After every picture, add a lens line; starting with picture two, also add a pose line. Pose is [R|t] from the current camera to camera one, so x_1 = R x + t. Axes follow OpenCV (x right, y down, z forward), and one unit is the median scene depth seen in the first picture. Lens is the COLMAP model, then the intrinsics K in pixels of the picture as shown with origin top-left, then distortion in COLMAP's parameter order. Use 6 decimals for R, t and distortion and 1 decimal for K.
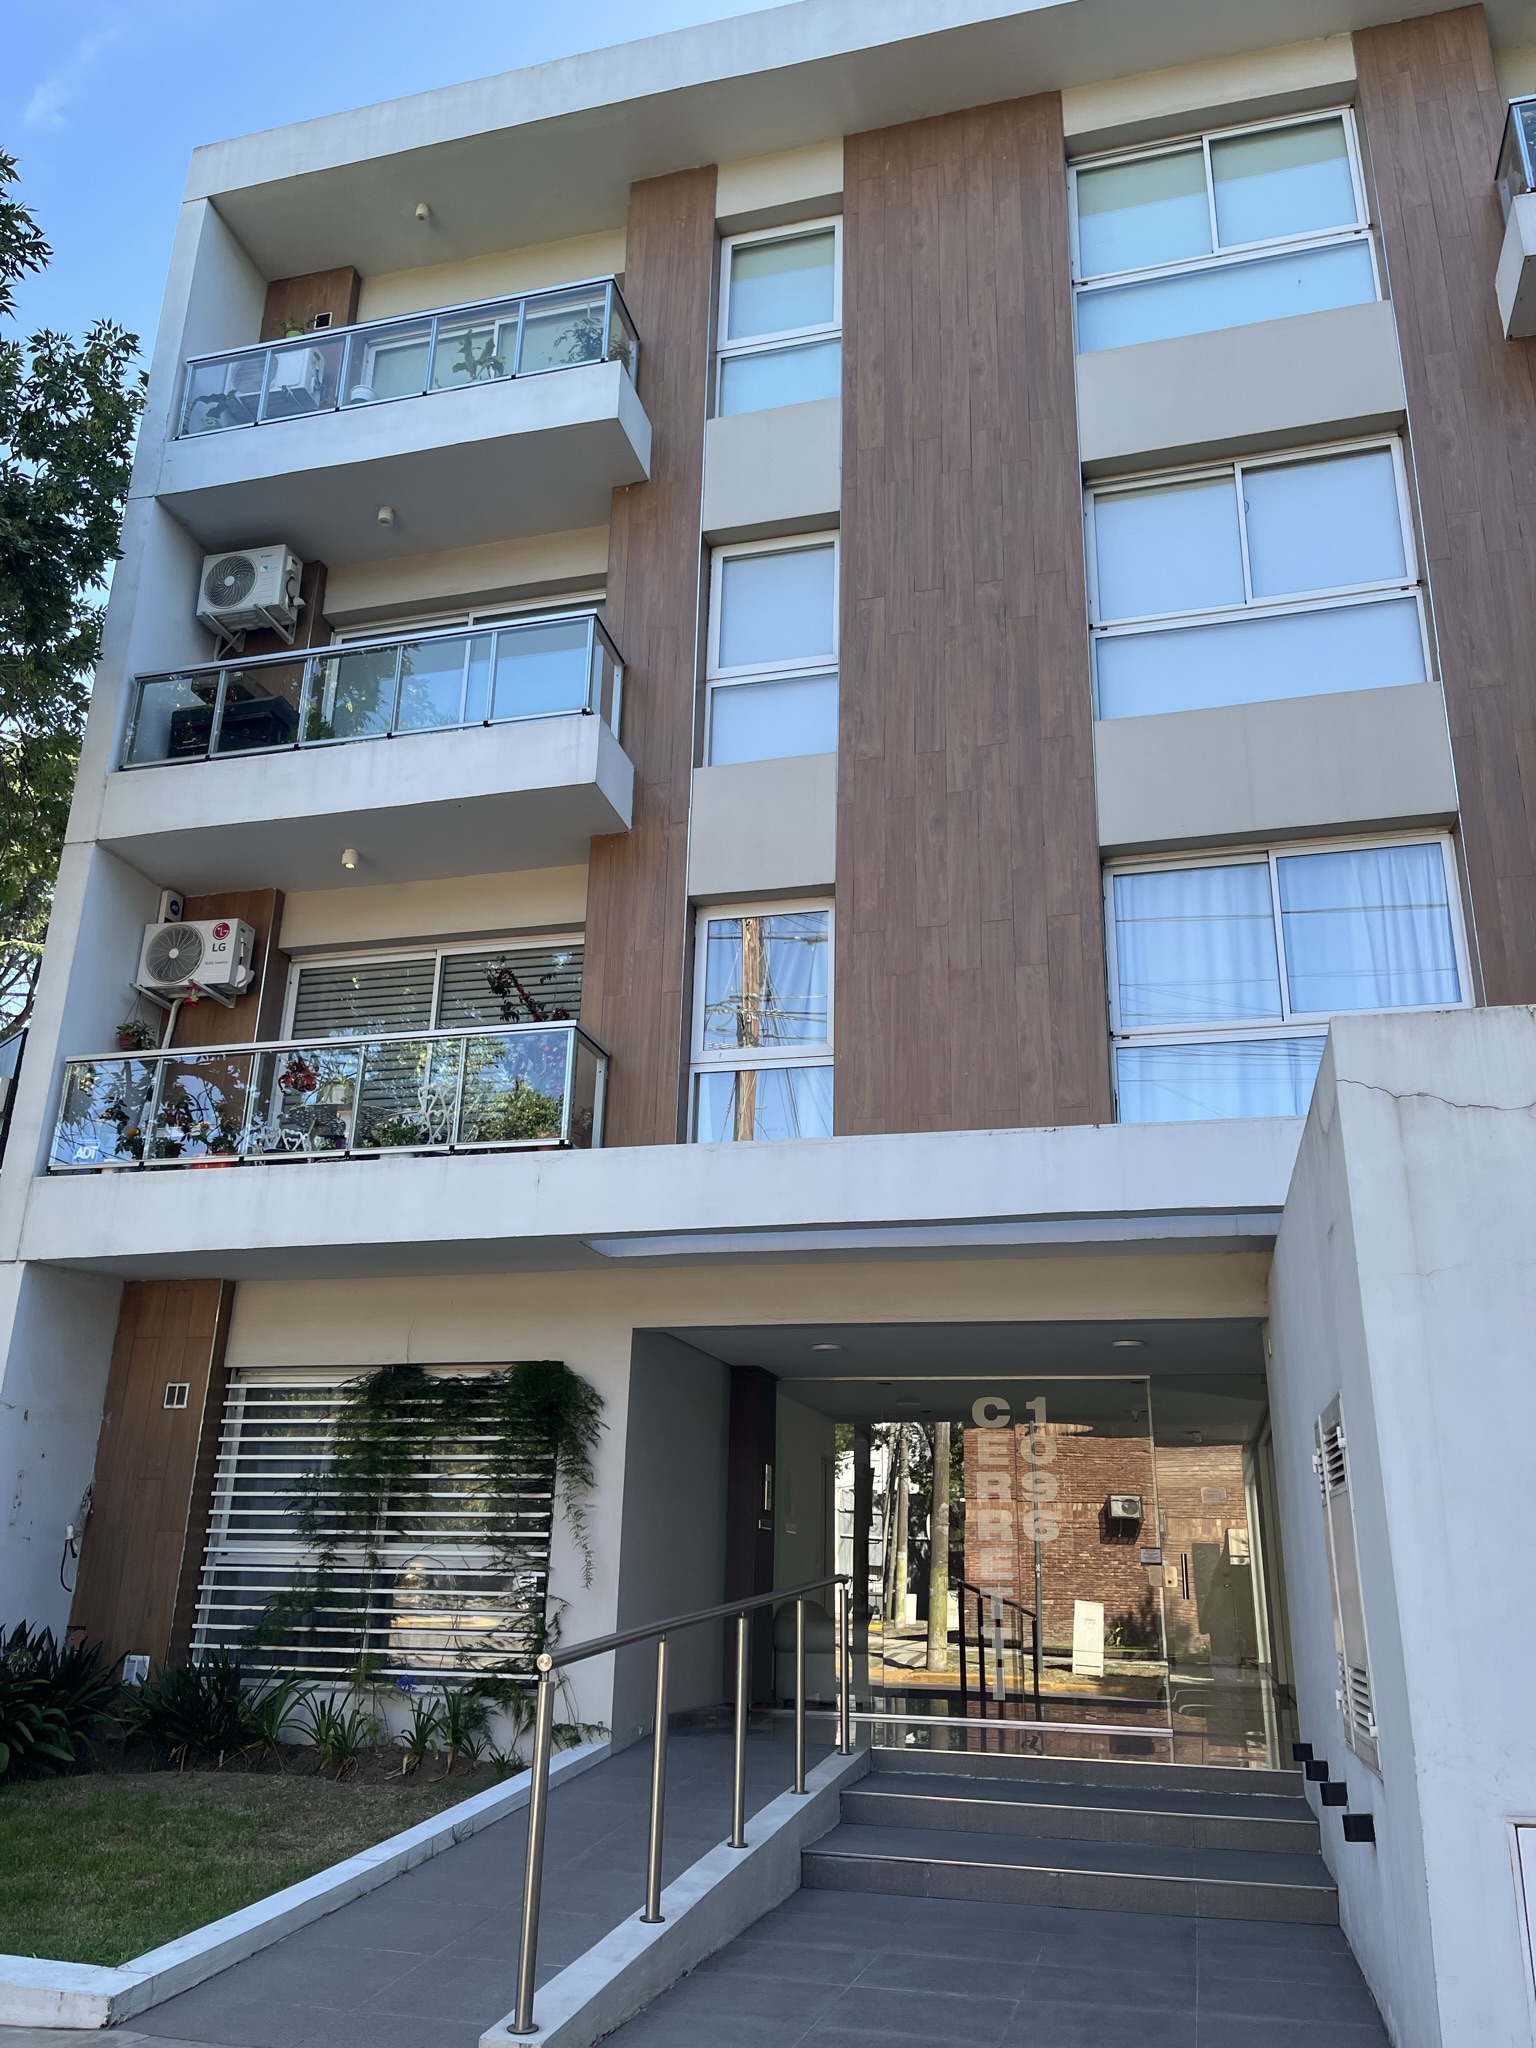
lens RADIAL K [[1540.4, 0, 757.3], [0, 1540.4, 1029.1], [0, 0, 1]] dist [0.034257, -0.035064]
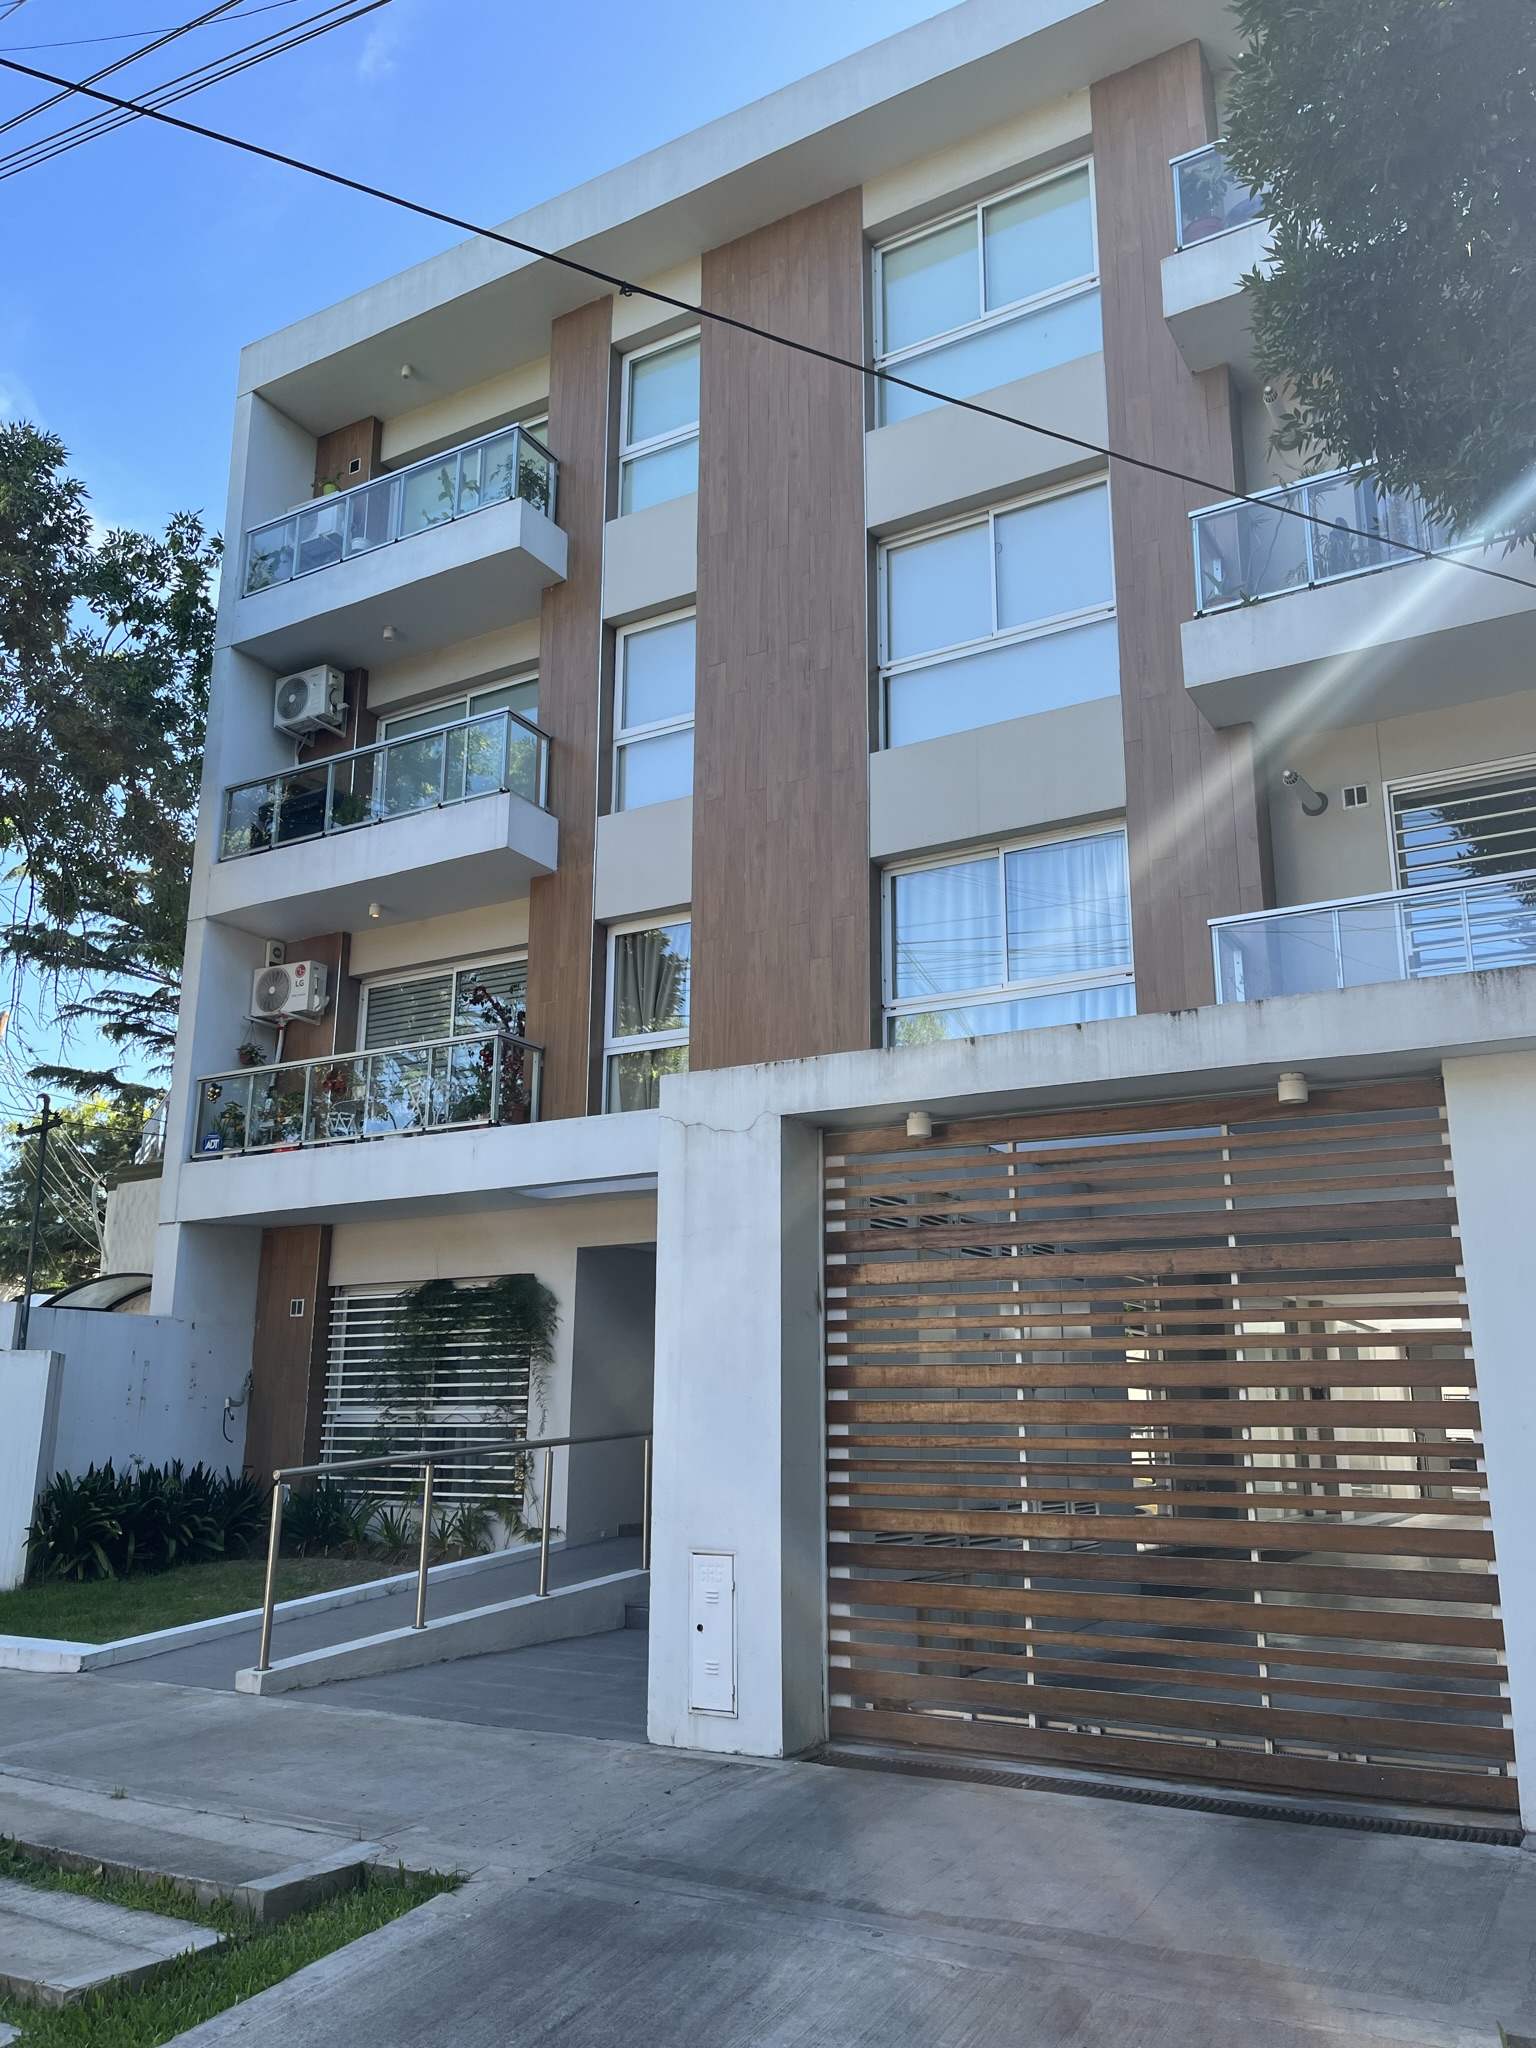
lens RADIAL K [[1540.4, 0, 775.0], [0, 1540.4, 1027.1], [0, 0, 1]] dist [0.034257, -0.035064]
pose [[0.964942, -0.082766, -0.249073, 0.409257], [0.104607, 0.991625, 0.075749, -0.077107], [0.240717, -0.099148, 0.965518, -0.229820]]
